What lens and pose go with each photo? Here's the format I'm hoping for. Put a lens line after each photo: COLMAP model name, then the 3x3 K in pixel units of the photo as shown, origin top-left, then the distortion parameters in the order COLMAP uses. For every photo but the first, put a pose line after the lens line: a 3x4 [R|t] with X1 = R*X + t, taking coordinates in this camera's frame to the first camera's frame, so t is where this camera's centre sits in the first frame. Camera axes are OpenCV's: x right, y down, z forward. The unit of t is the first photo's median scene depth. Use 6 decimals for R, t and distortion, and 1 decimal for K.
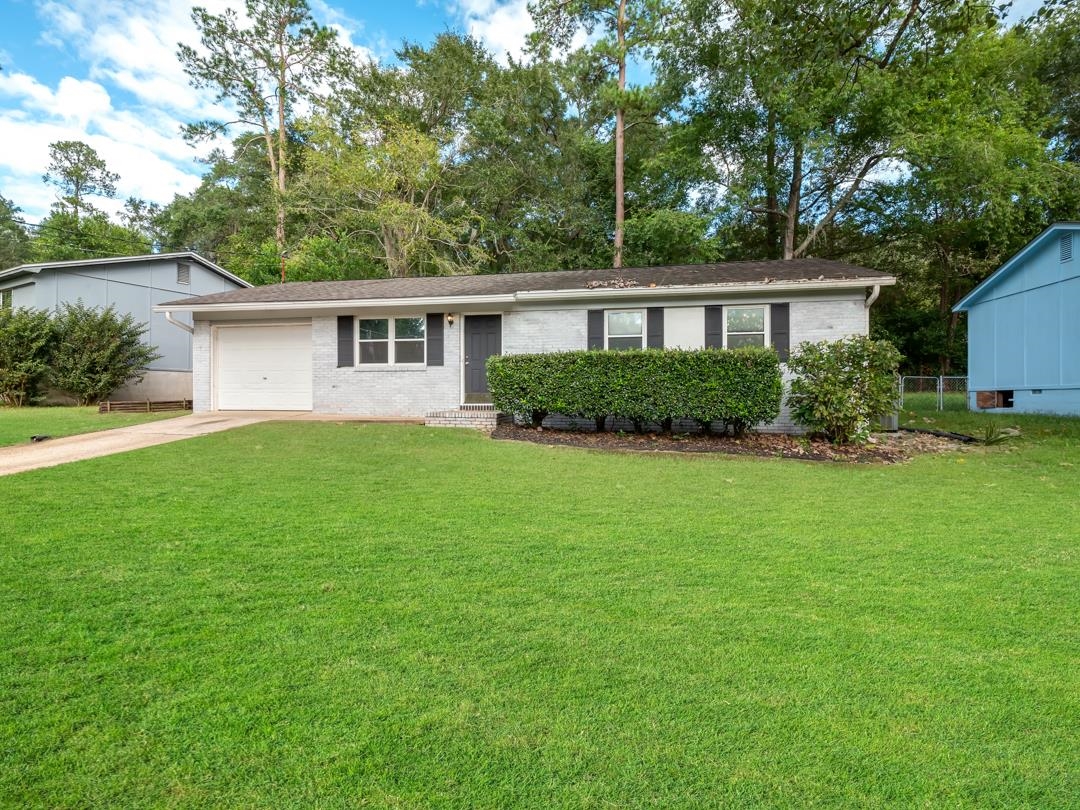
lens RADIAL K [[556.6, 0, 517.8], [0, 556.6, 394.3], [0, 0, 1]] dist [0.000097, -0.001281]
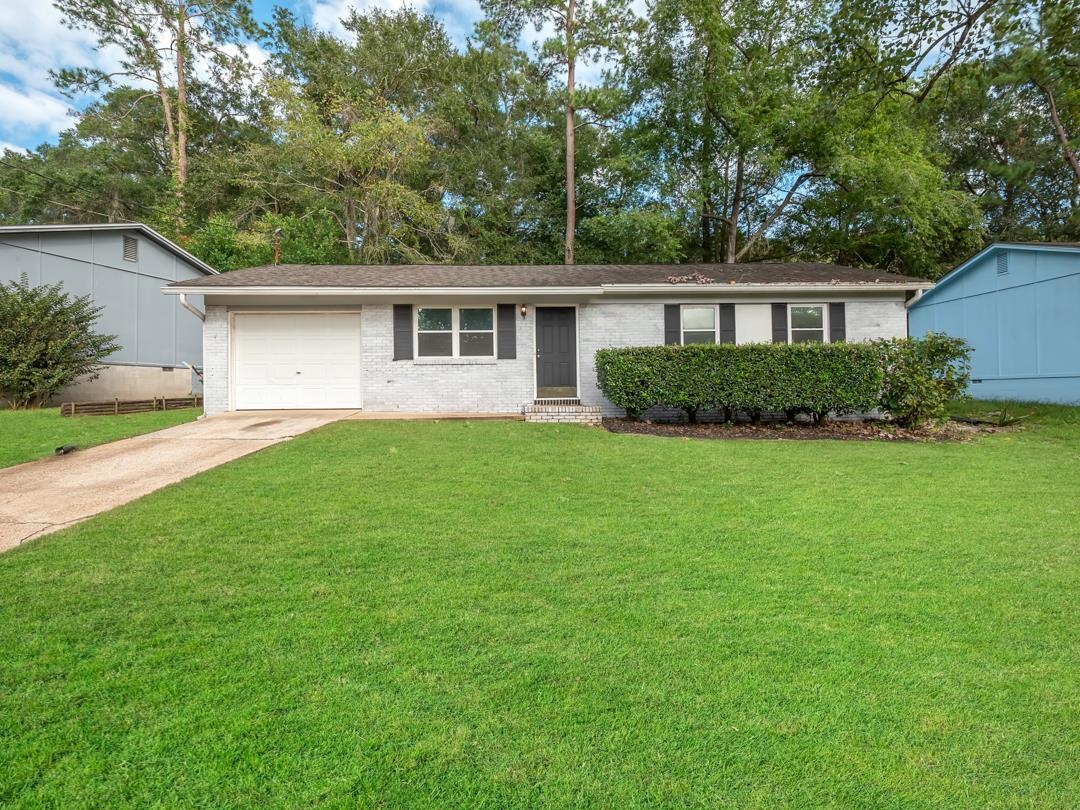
lens RADIAL K [[566.5, 0, 540.6], [0, 566.5, 379.9], [0, 0, 1]] dist [0.000351, -0.000079]
pose [[0.970953, -0.006868, 0.239172, -0.312936], [0.010999, 0.999812, -0.015943, 0.000857], [-0.239018, 0.018111, 0.970846, 0.044381]]
